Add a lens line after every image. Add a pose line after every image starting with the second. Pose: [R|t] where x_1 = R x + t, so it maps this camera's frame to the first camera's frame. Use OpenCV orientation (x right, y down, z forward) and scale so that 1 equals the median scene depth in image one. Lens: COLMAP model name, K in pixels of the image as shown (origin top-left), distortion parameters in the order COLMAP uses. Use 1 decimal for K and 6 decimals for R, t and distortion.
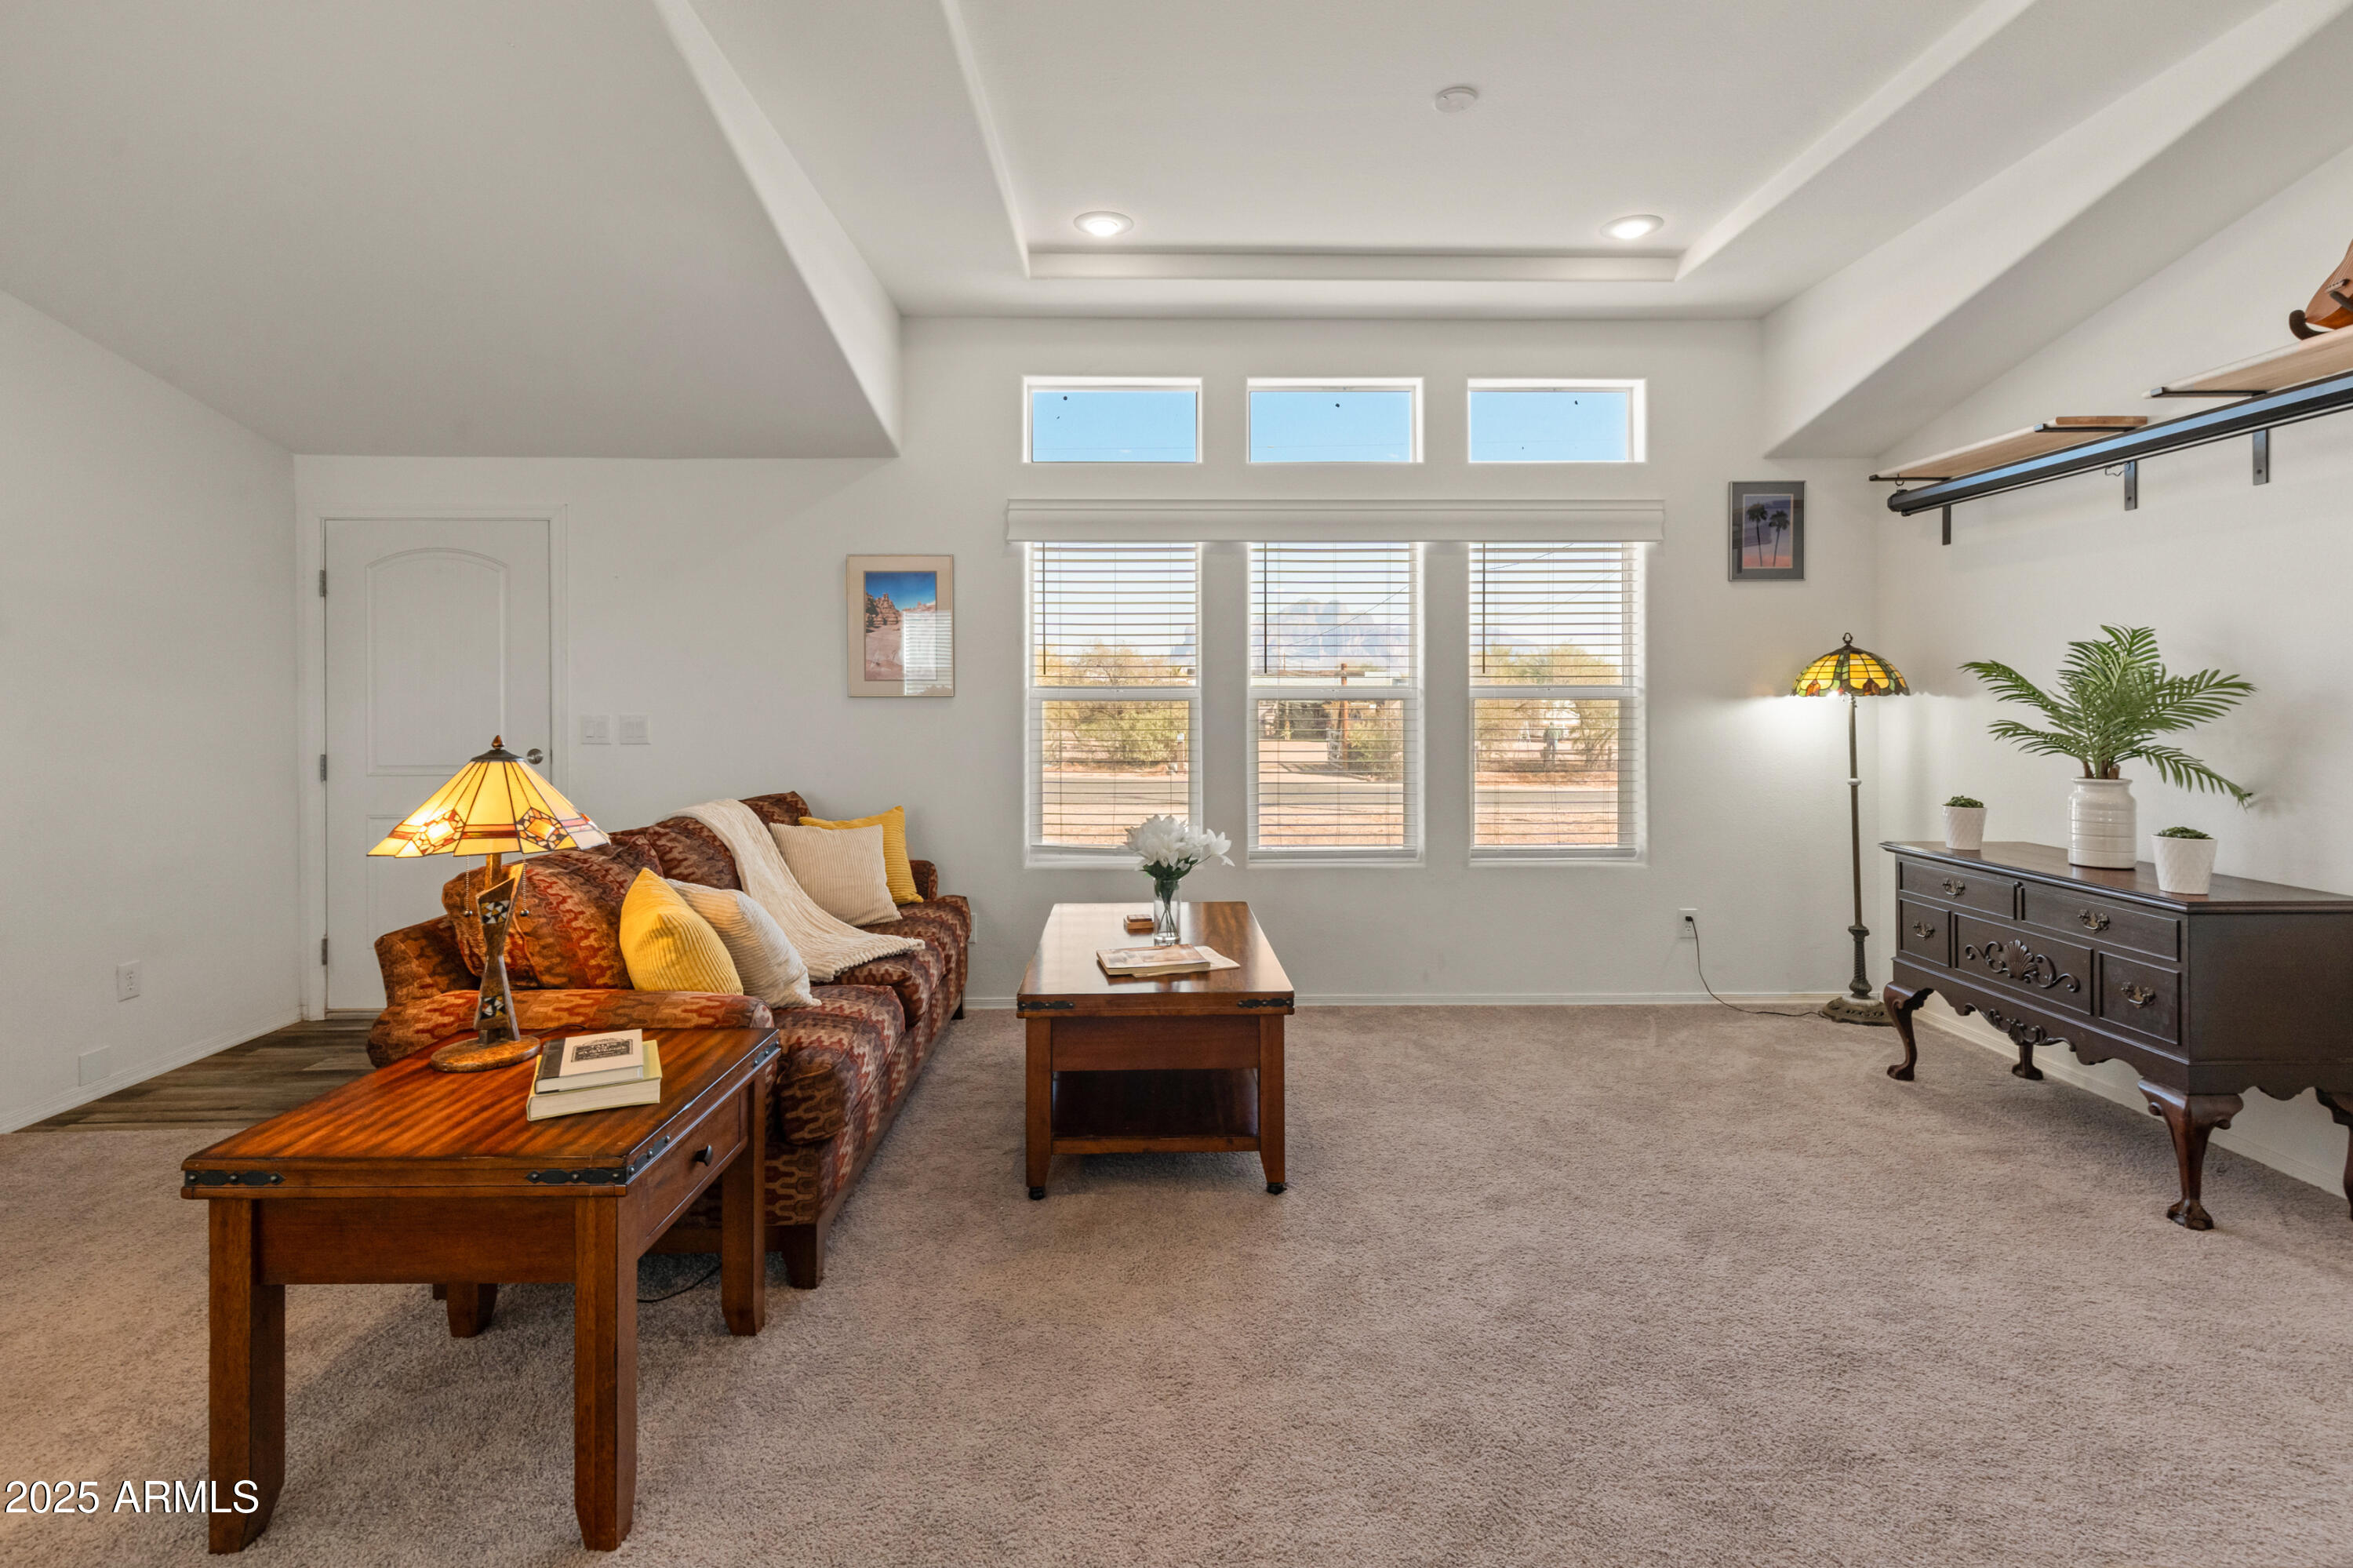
lens RADIAL K [[1106.2, 0, 1170.8], [0, 1106.2, 709.7], [0, 0, 1]] dist [0.011218, -0.003280]
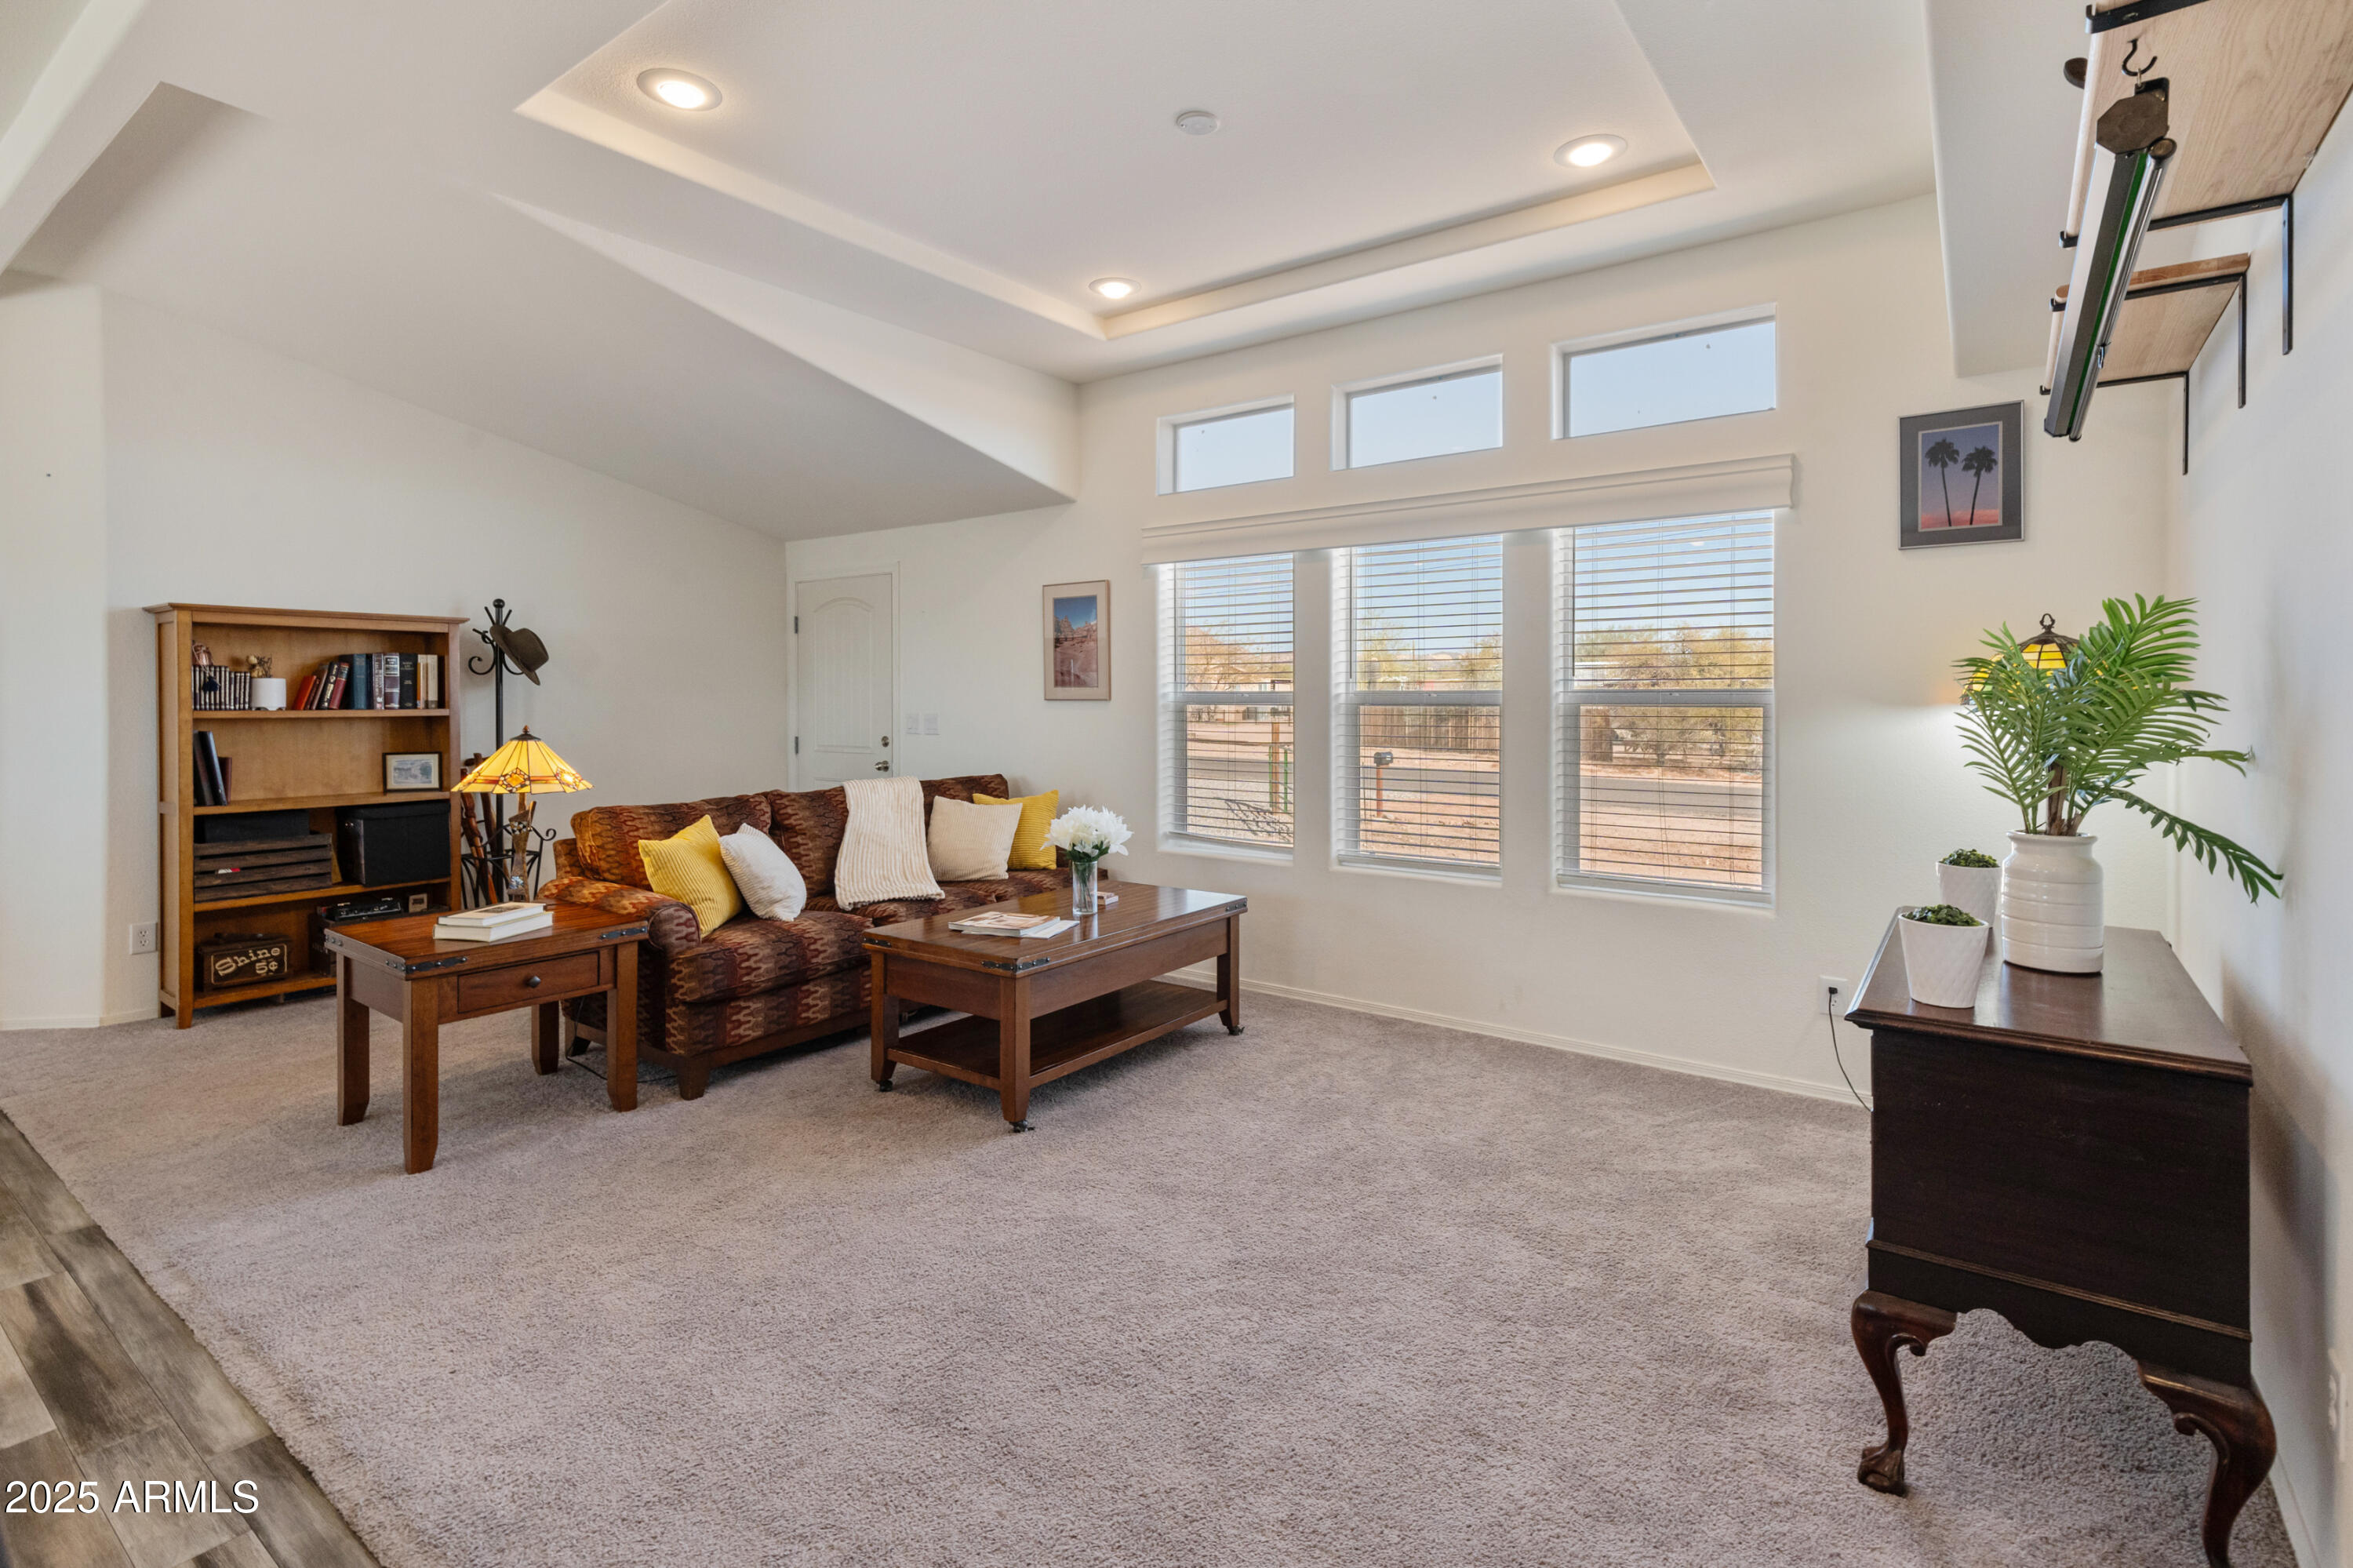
lens RADIAL K [[1106.2, 0, 1192.6], [0, 1106.2, 704.0], [0, 0, 1]] dist [0.011218, -0.003280]
pose [[0.798381, 0.005520, -0.602127, 0.644129], [-0.006840, 0.999977, 0.000097, -0.009159], [0.602114, 0.004041, 0.798400, 0.125826]]
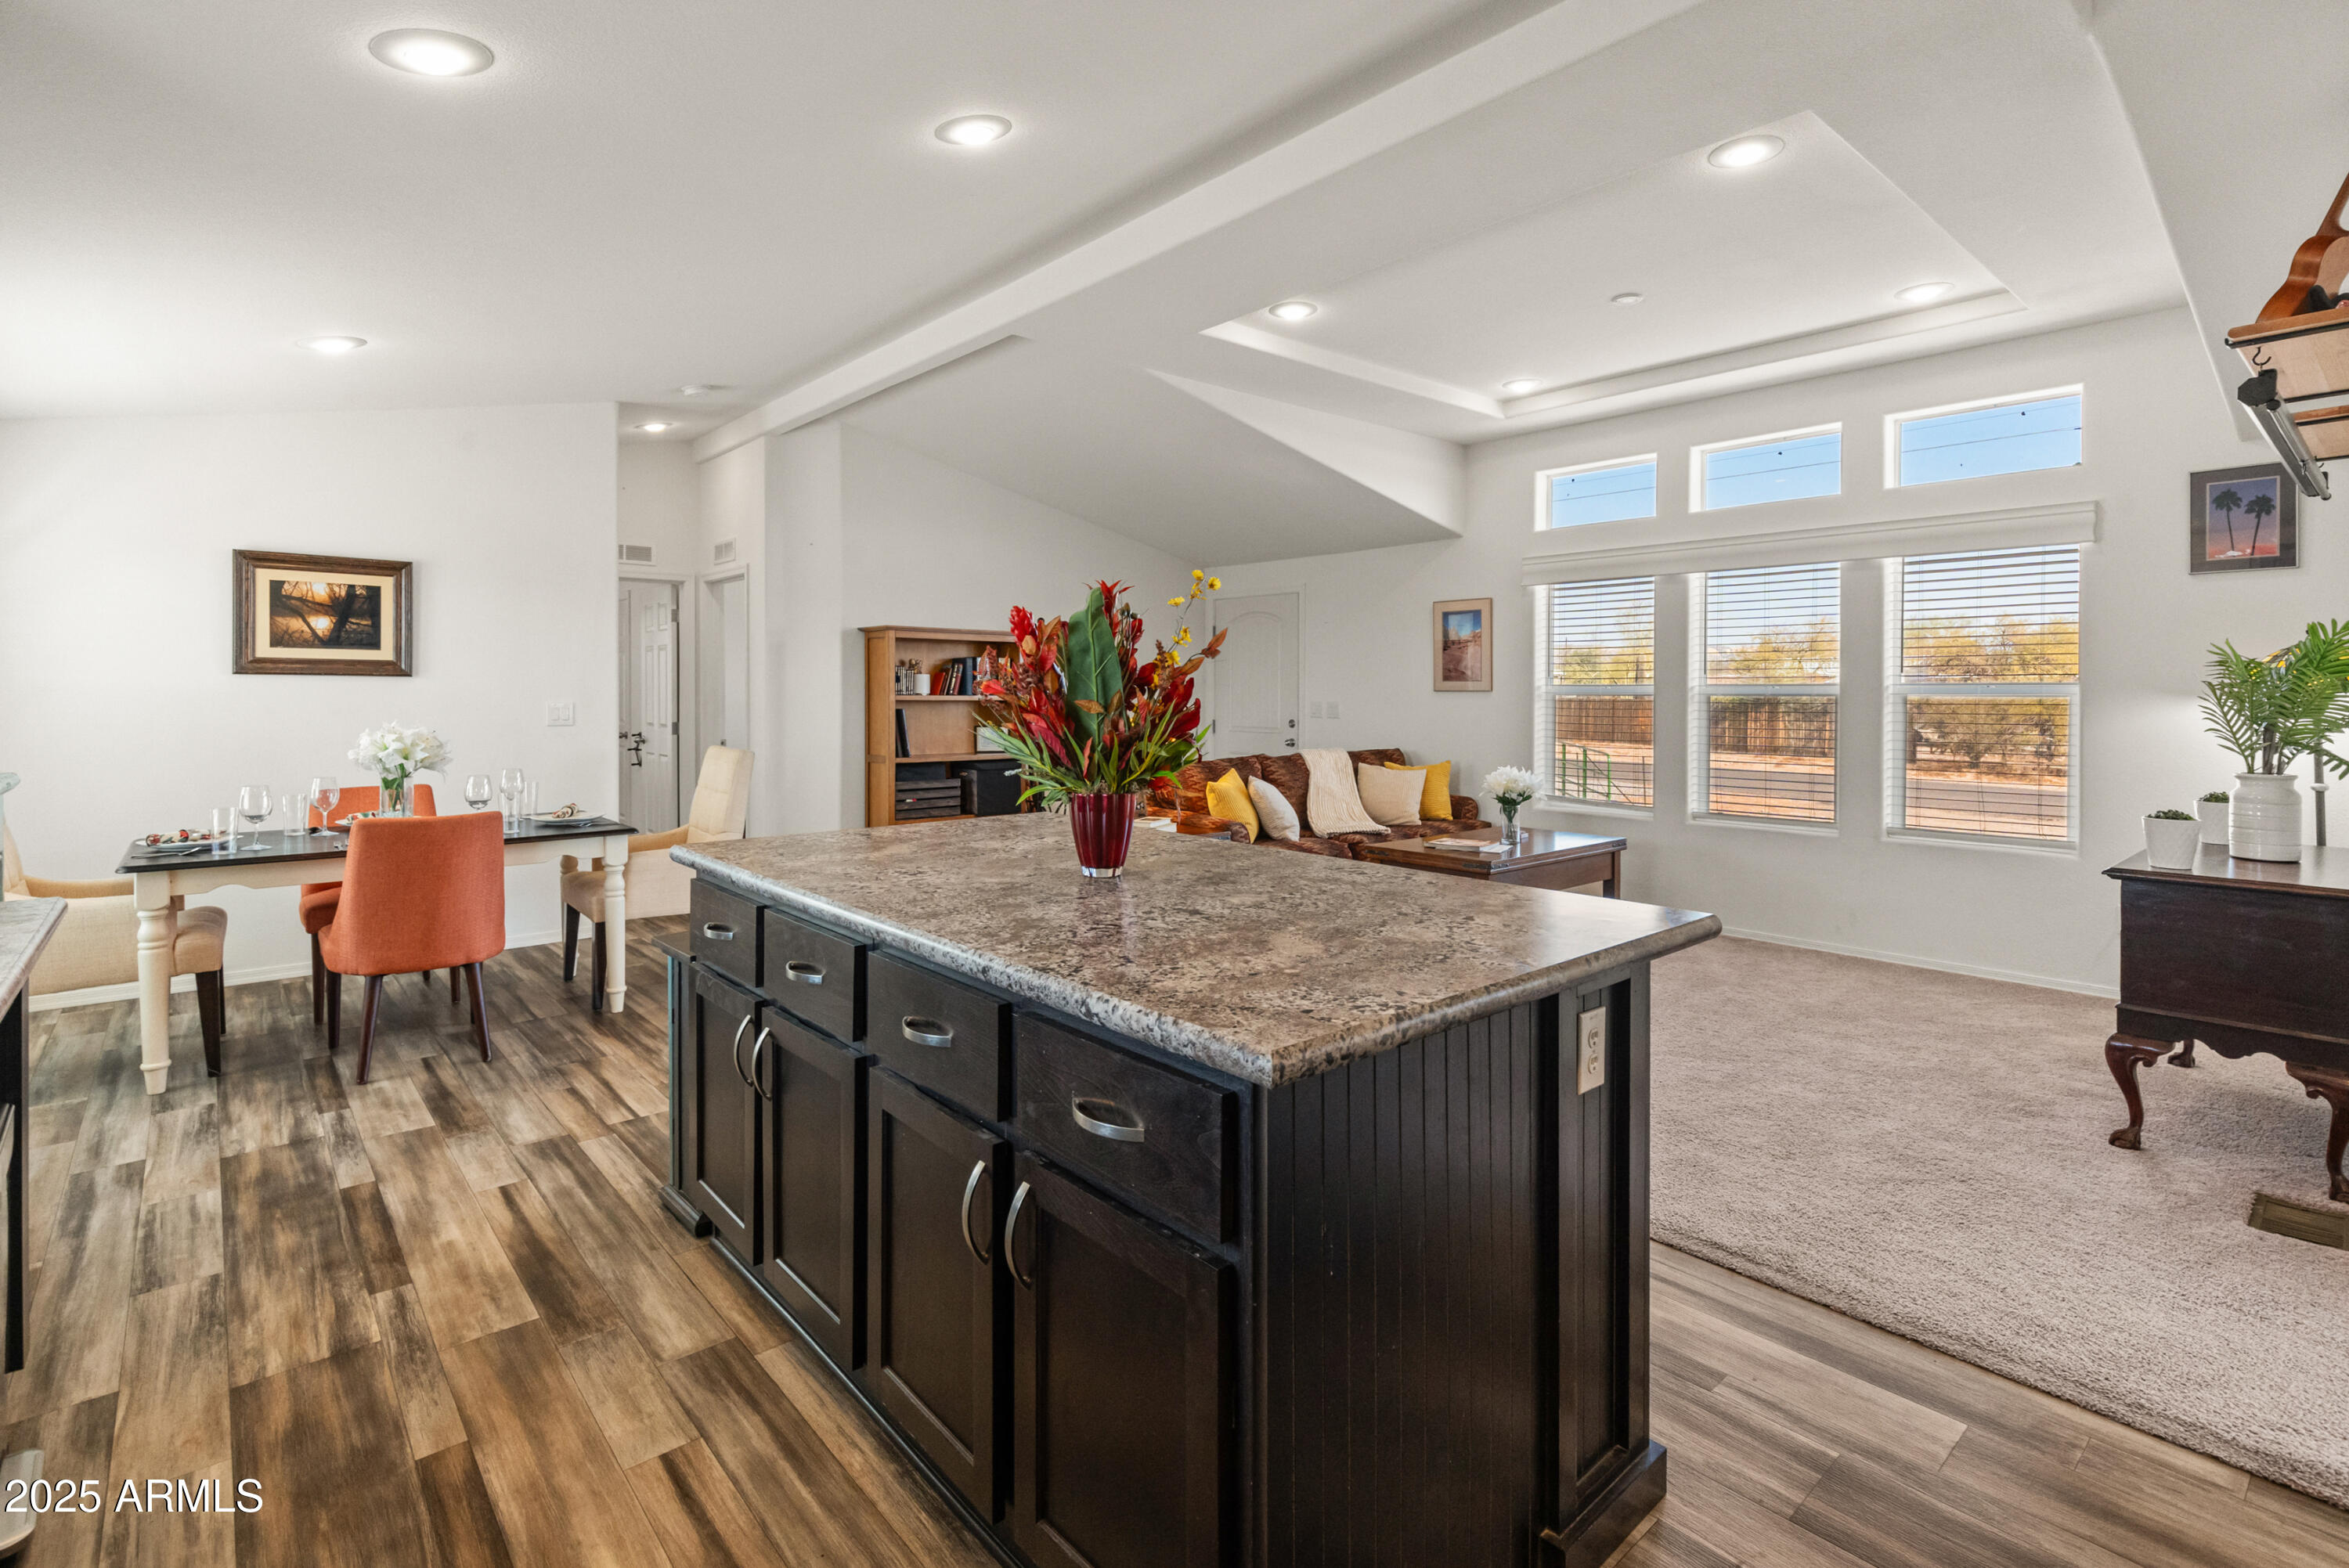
lens RADIAL K [[1104.2, 0, 1189.9], [0, 1104.2, 701.7], [0, 0, 1]] dist [0.011218, -0.003280]
pose [[0.651275, 0.010746, -0.758765, 0.754148], [-0.011844, 0.999922, 0.003995, 0.002012], [0.758749, 0.006385, 0.651352, -0.330101]]
